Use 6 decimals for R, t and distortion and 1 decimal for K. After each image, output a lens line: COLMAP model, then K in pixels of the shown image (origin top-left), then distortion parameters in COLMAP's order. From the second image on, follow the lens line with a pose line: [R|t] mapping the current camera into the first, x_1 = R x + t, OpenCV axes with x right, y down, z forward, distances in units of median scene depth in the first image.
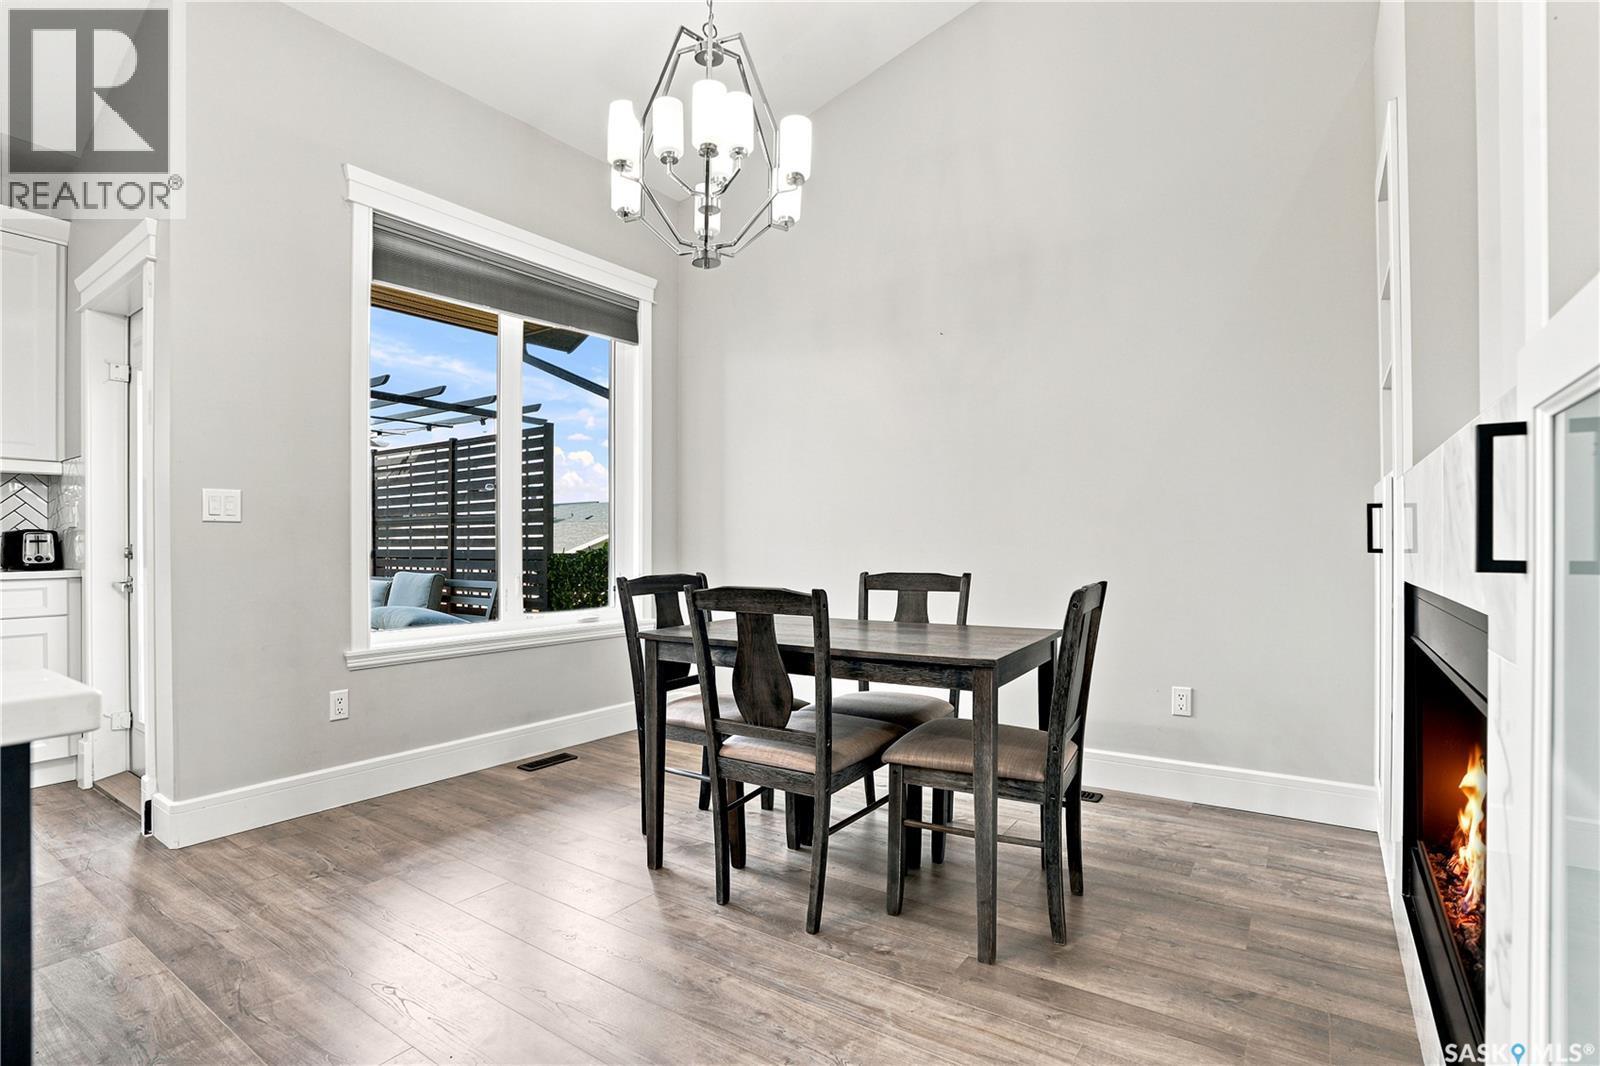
lens RADIAL K [[777.5, 0, 804.9], [0, 777.5, 551.1], [0, 0, 1]] dist [-0.064025, 0.022272]
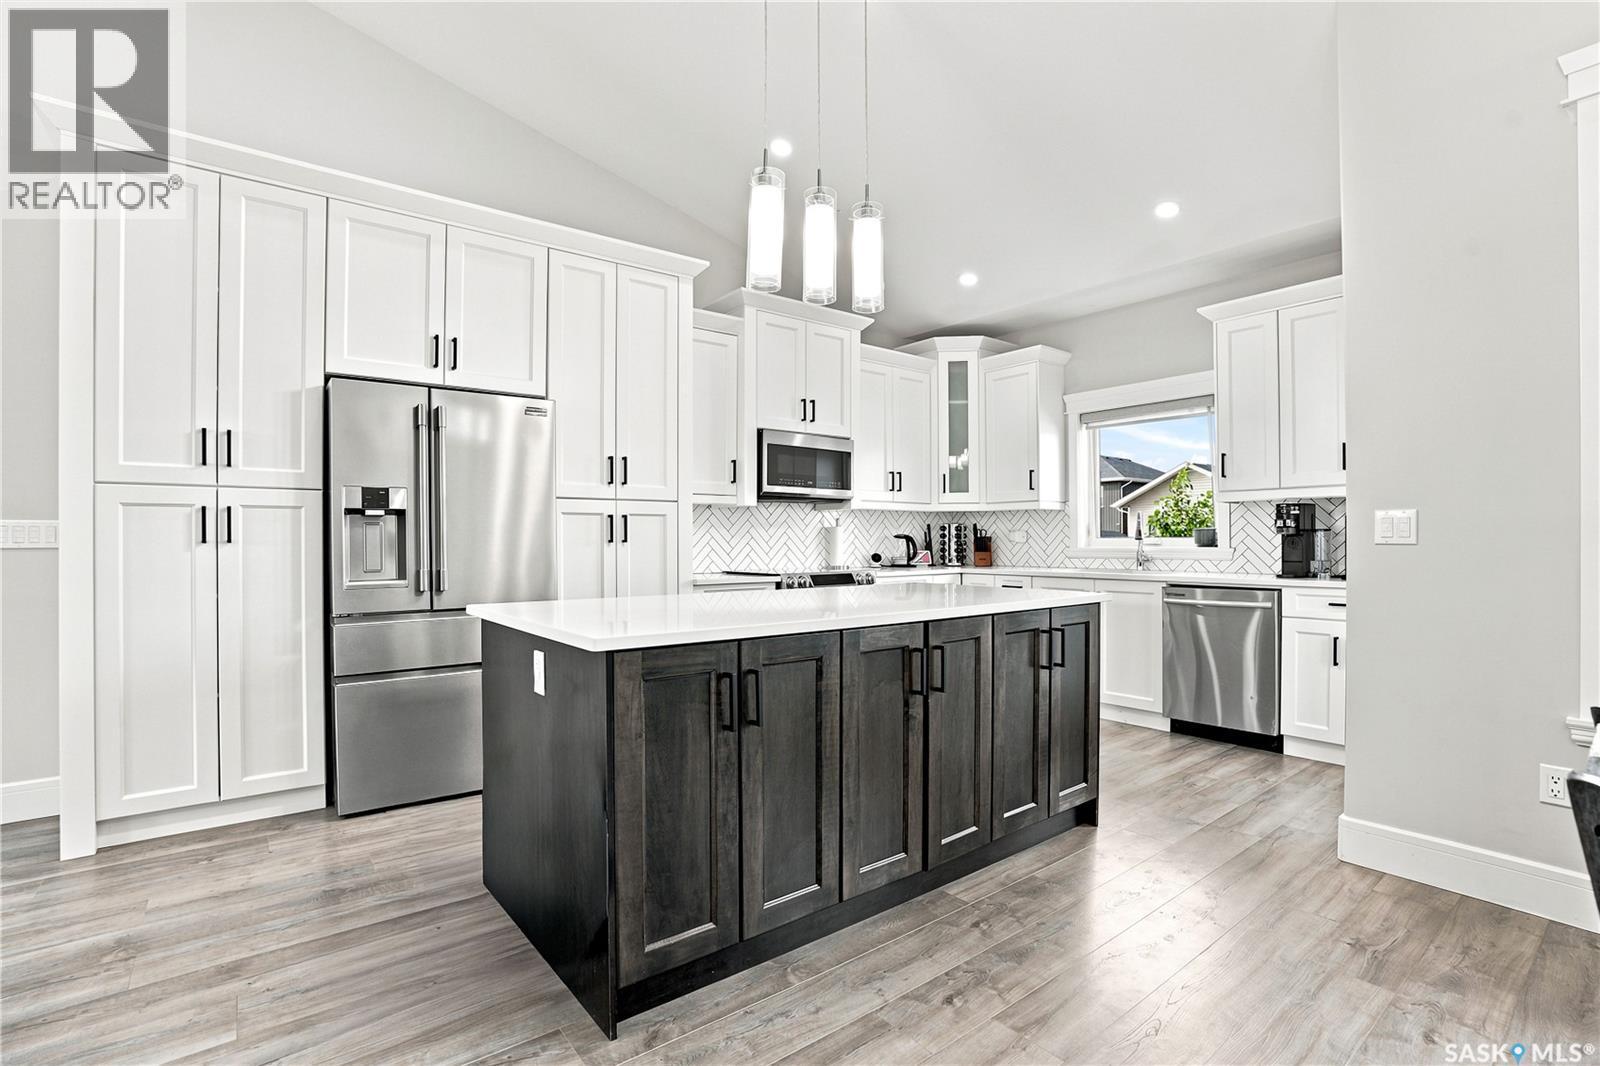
lens RADIAL K [[749.0, 0, 808.5], [0, 749.0, 537.0], [0, 0, 1]] dist [-0.068086, 0.029257]
pose [[-0.294513, -0.001909, -0.955646, 0.255046], [-0.003633, 0.999993, -0.000878, -0.035668], [0.955641, 0.003213, -0.294518, 0.441313]]
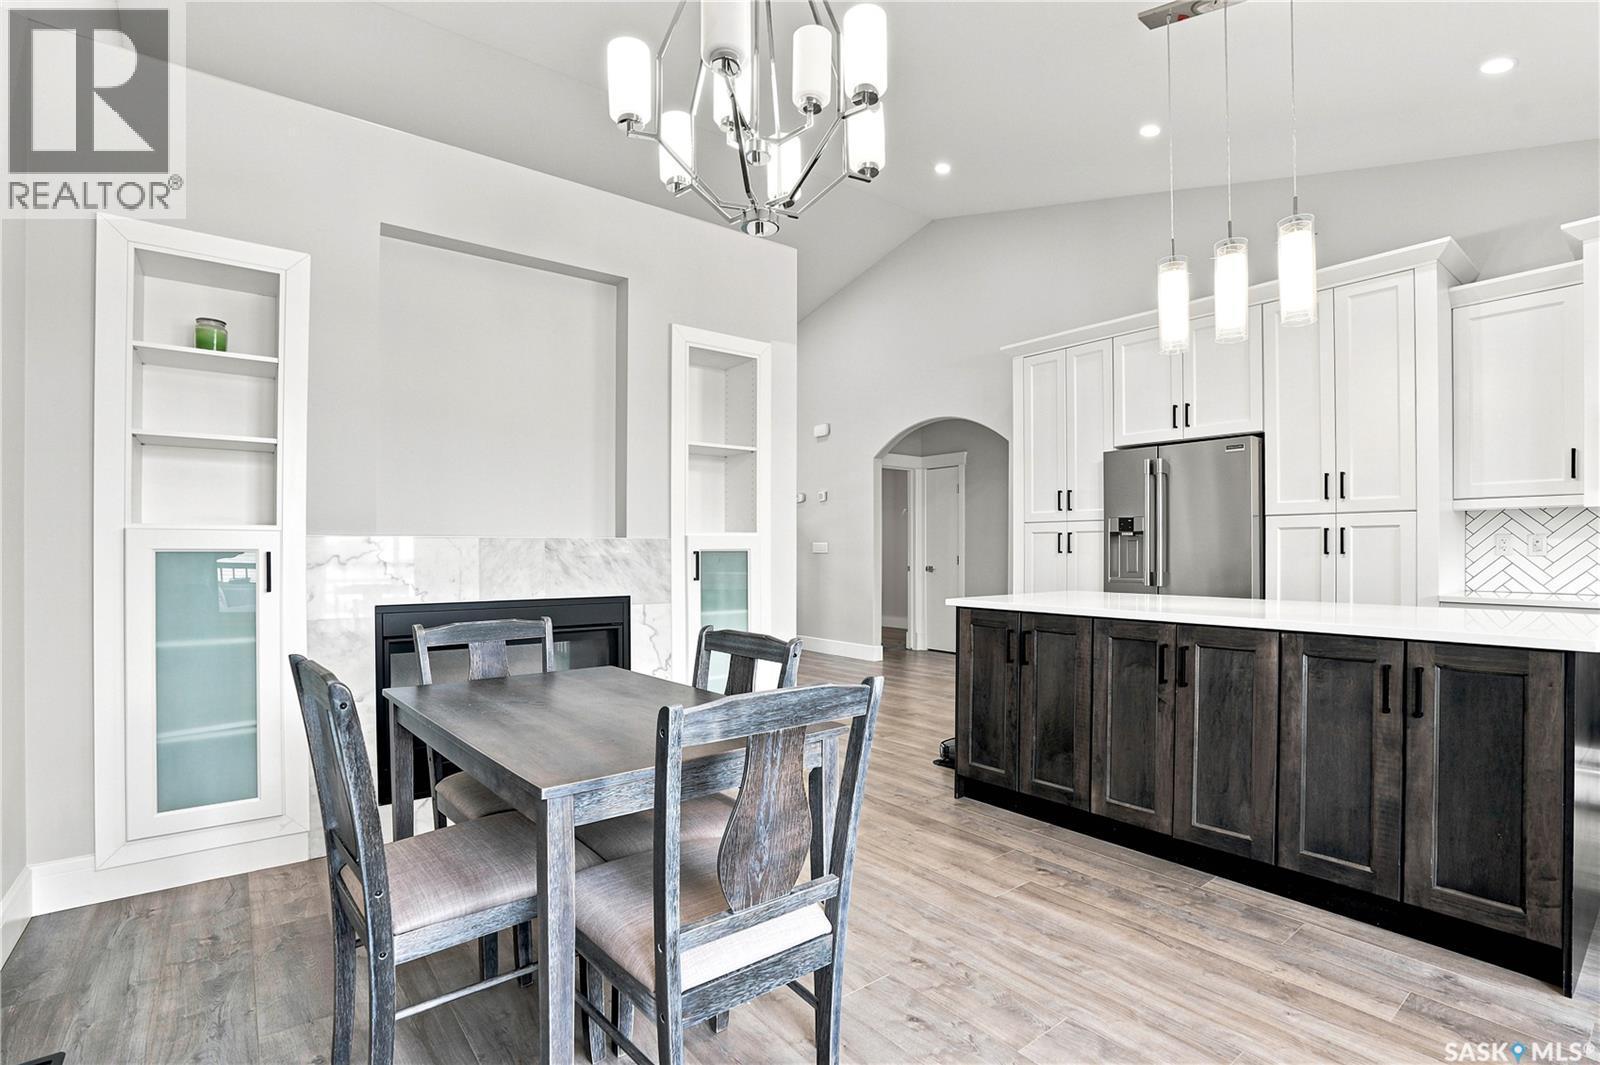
lens RADIAL K [[756.6, 0, 799.8], [0, 756.6, 547.1], [0, 0, 1]] dist [-0.058757, 0.022056]
pose [[-0.956739, 0.002408, 0.290937, -0.266514], [0.003615, 0.999987, 0.003612, -0.045635], [-0.290924, 0.004508, -0.956735, 1.209096]]
